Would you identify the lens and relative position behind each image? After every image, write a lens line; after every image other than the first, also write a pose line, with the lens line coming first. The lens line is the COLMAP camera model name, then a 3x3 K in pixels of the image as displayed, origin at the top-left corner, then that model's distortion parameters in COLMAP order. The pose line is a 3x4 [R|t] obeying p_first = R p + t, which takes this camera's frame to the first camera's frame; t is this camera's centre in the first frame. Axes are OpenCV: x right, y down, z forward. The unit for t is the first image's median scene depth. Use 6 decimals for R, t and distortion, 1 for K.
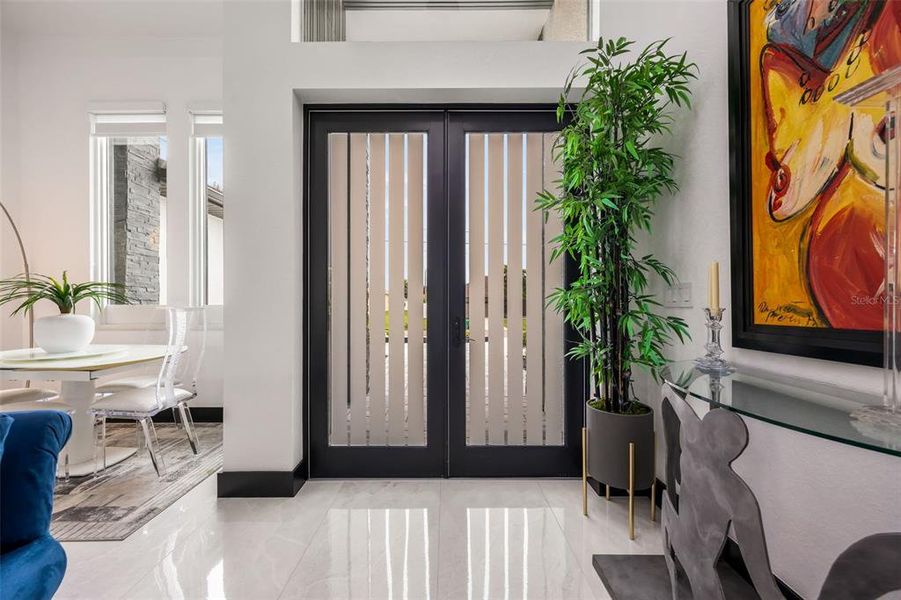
lens RADIAL K [[343.1, 0, 450.5], [0, 343.1, 300.0], [0, 0, 1]] dist [0.000130, 0.000041]
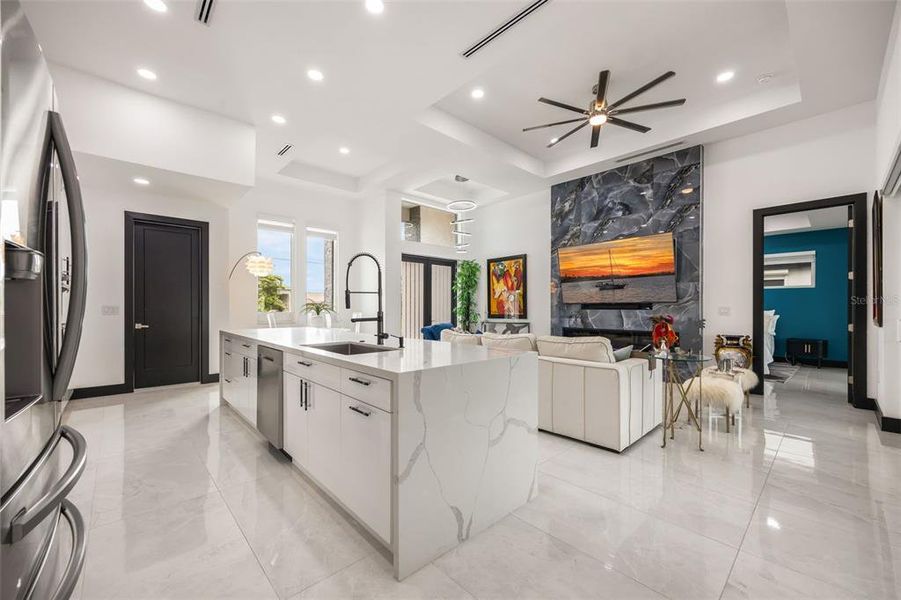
lens RADIAL K [[354.5, 0, 432.6], [0, 354.5, 303.9], [0, 0, 1]] dist [0.000375, 0.000039]
pose [[0.748144, 0.003010, 0.663529, -3.652634], [-0.000537, 0.999992, -0.003931, -0.079562], [-0.663536, 0.002584, 0.748140, -2.723172]]
